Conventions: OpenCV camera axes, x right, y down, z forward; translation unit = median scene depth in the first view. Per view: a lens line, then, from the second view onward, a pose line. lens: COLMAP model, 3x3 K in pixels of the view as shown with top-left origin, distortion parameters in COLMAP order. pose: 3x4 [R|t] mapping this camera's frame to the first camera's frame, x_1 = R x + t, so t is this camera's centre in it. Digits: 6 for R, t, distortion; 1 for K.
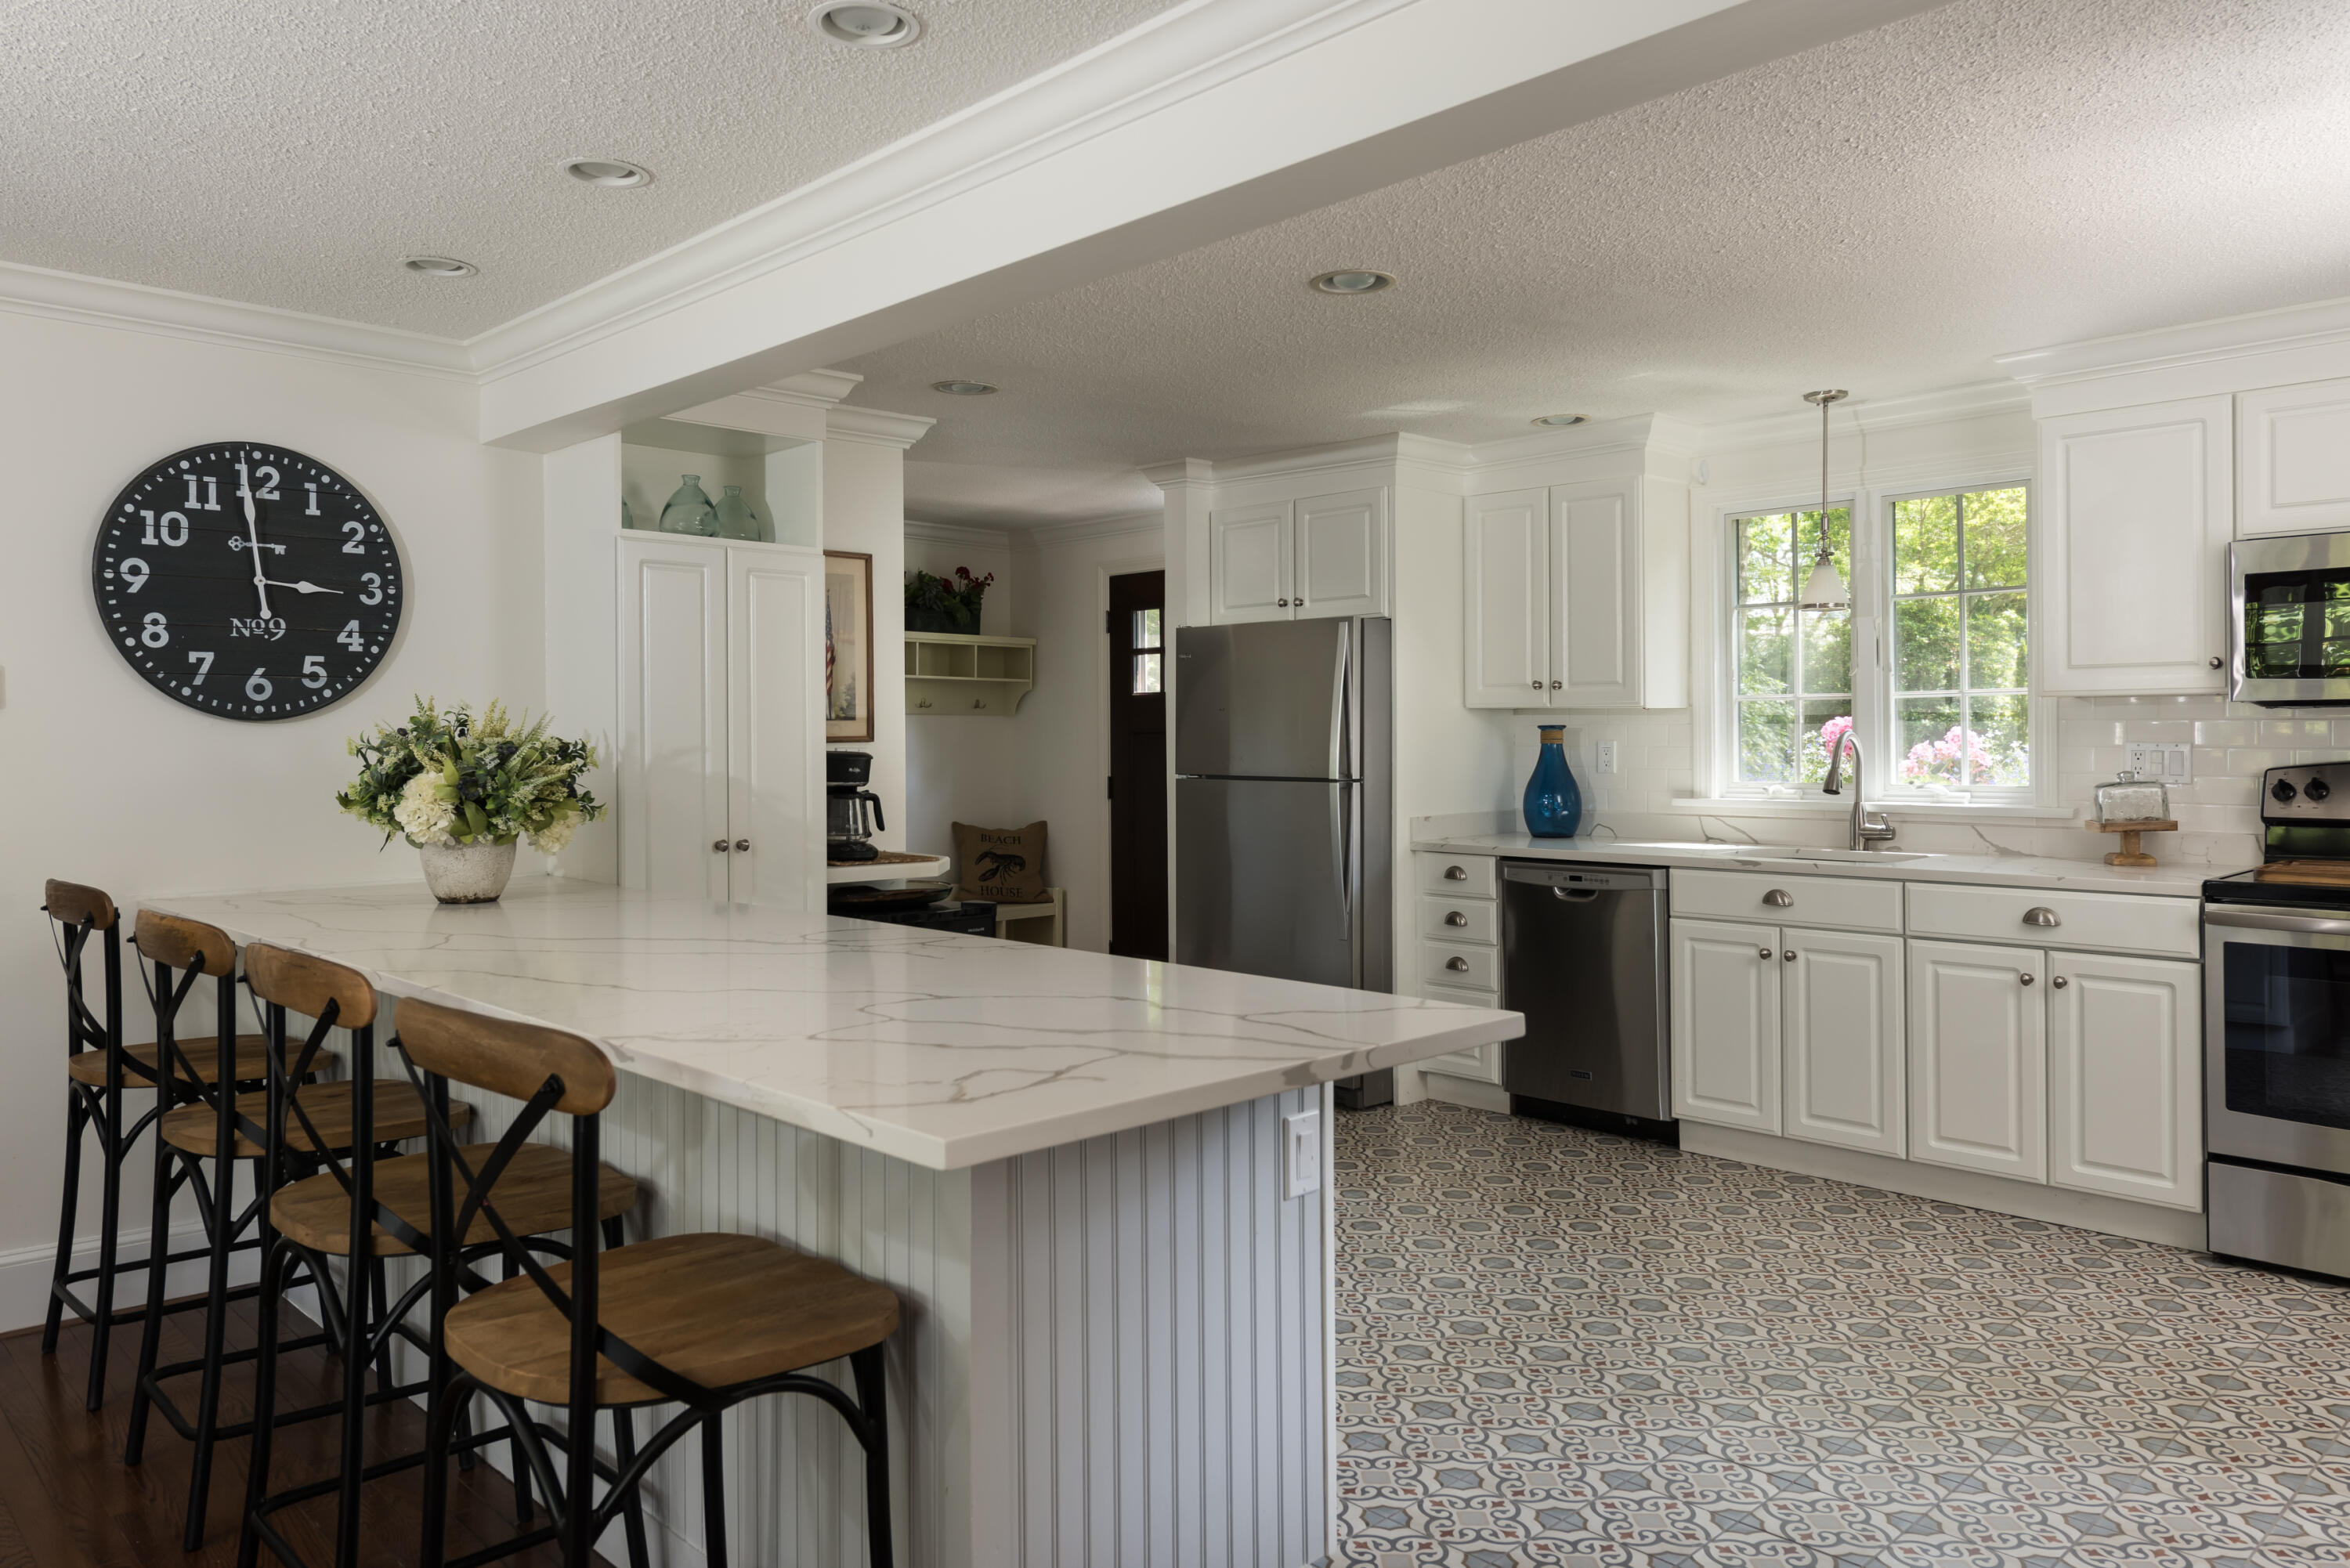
lens RADIAL K [[1528.6, 0, 1193.9], [0, 1528.6, 774.4], [0, 0, 1]] dist [0.025577, -0.011330]
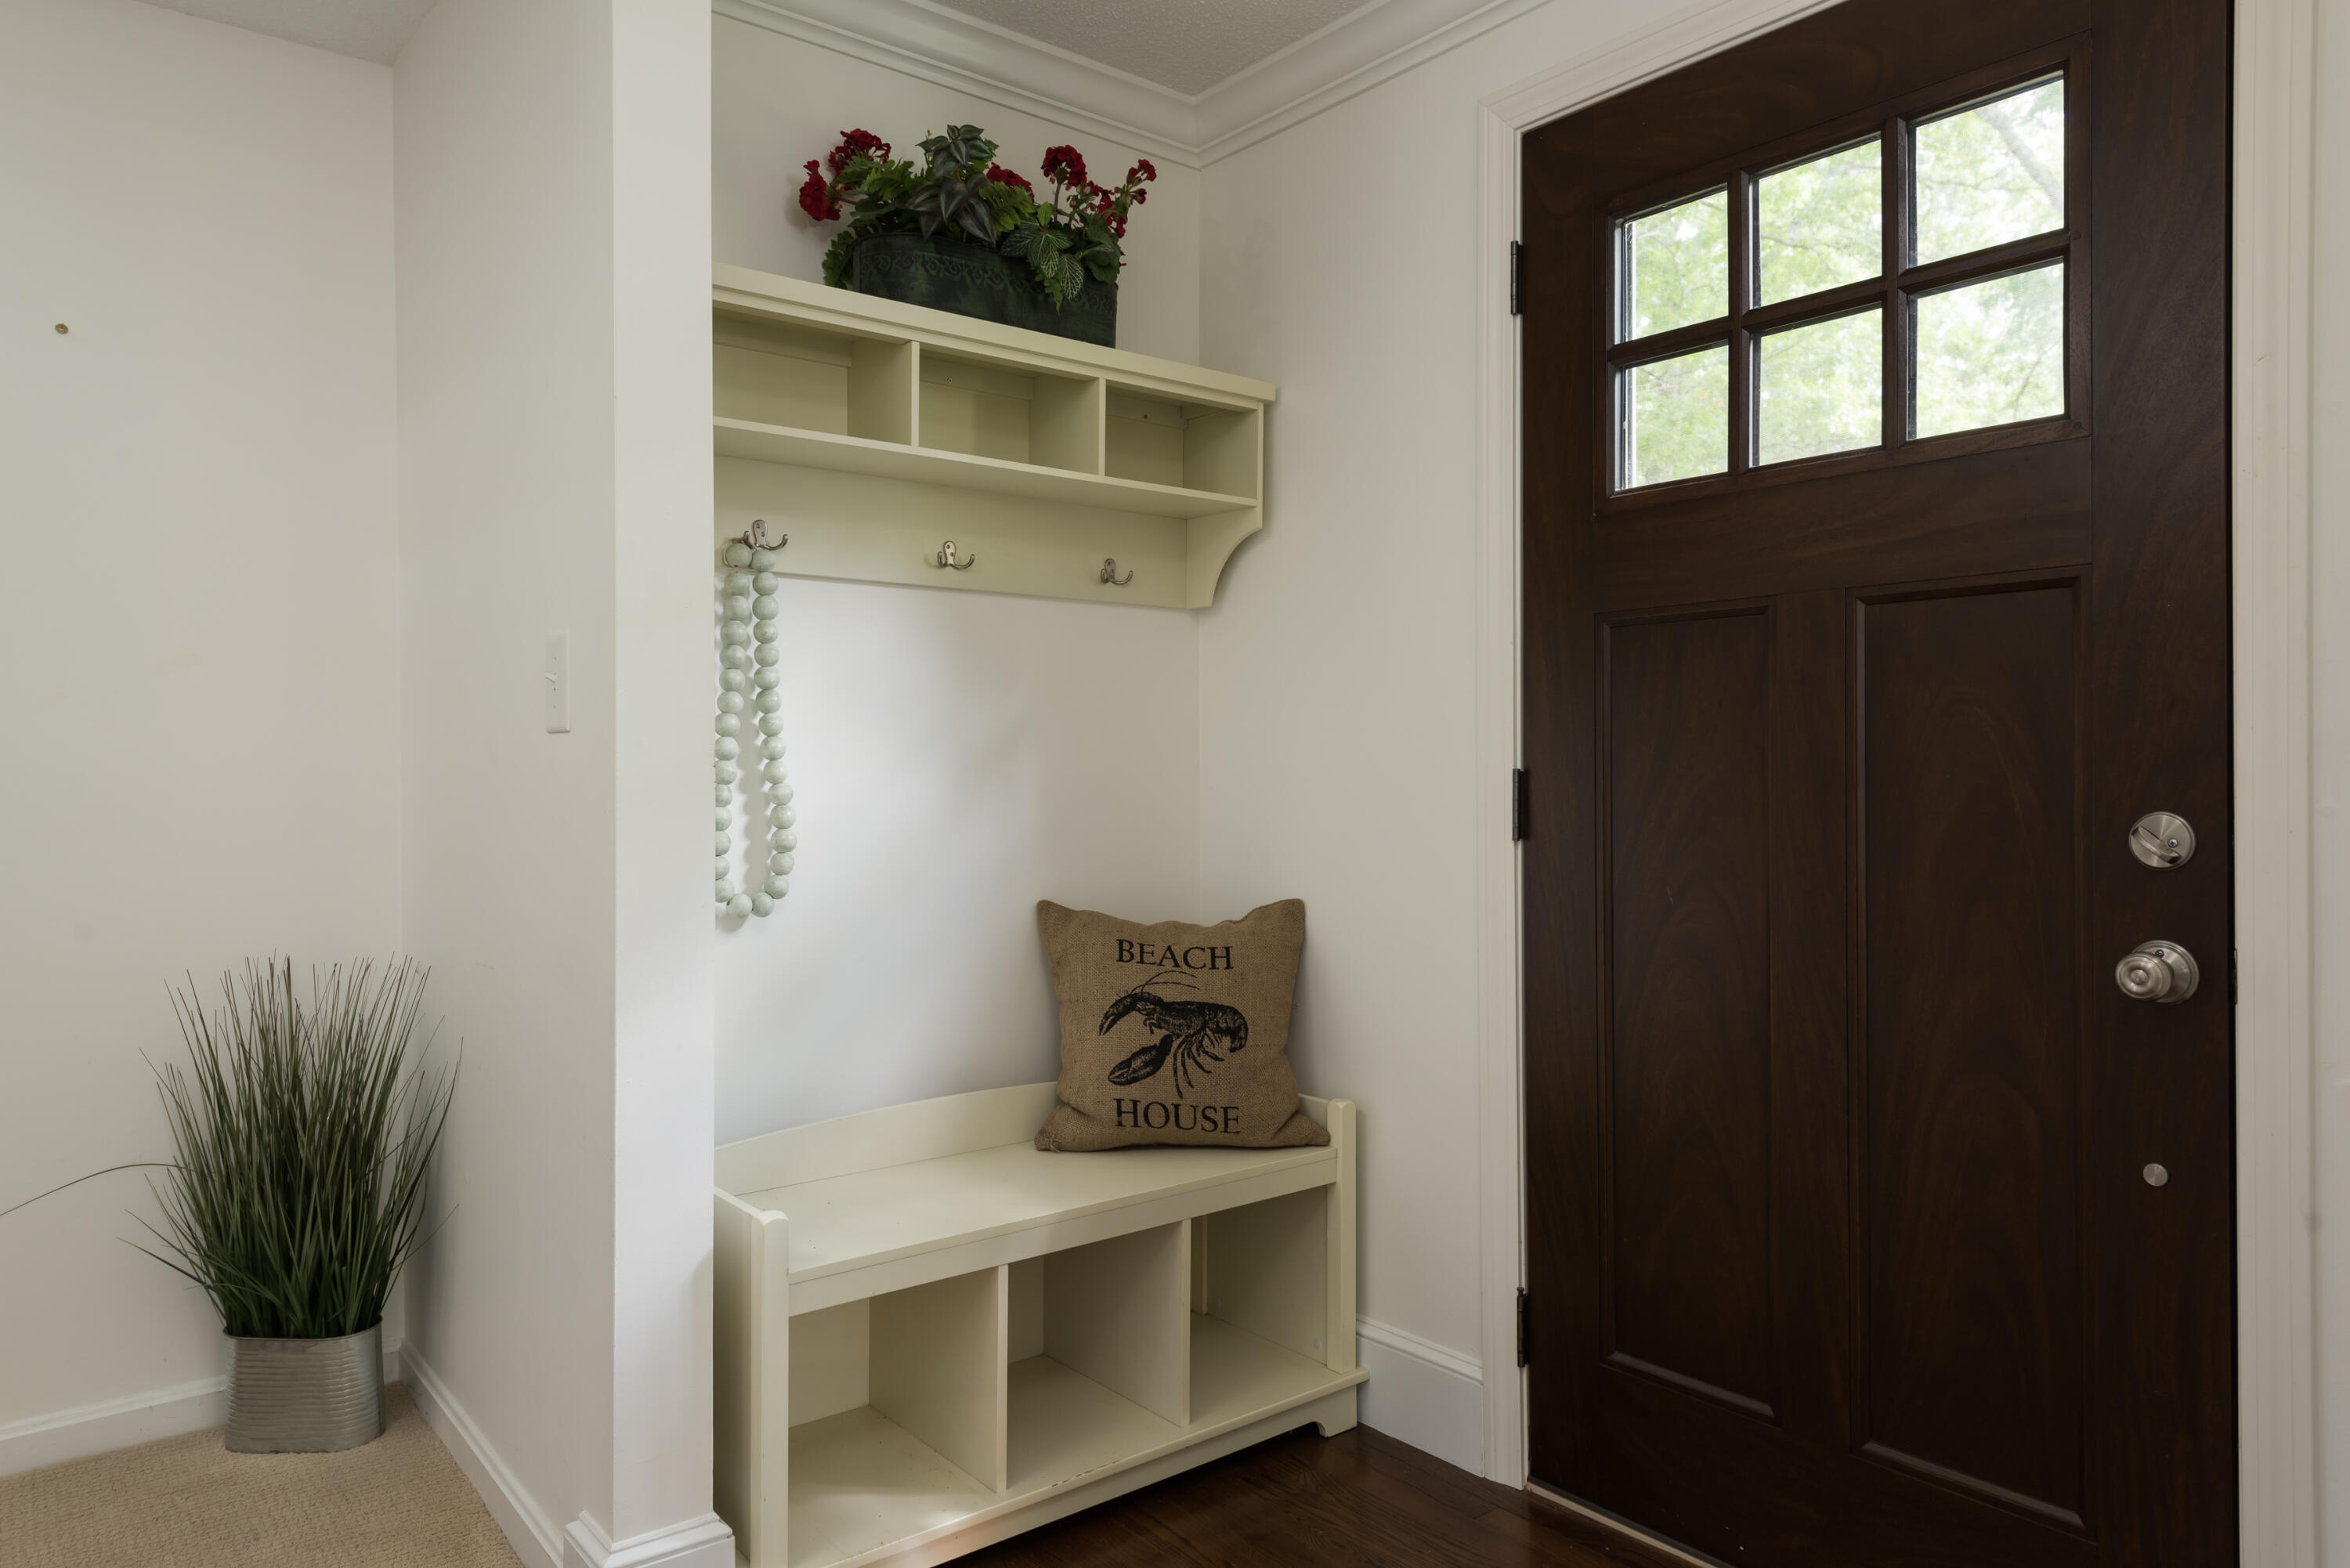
lens RADIAL K [[1528.6, 0, 1171.1], [0, 1528.6, 781.7], [0, 0, 1]] dist [0.025577, -0.011330]
pose [[0.995001, -0.001388, -0.099851, -0.093838], [0.000477, 0.999958, -0.009147, 0.006826], [0.099860, 0.009054, 0.994960, 0.667369]]
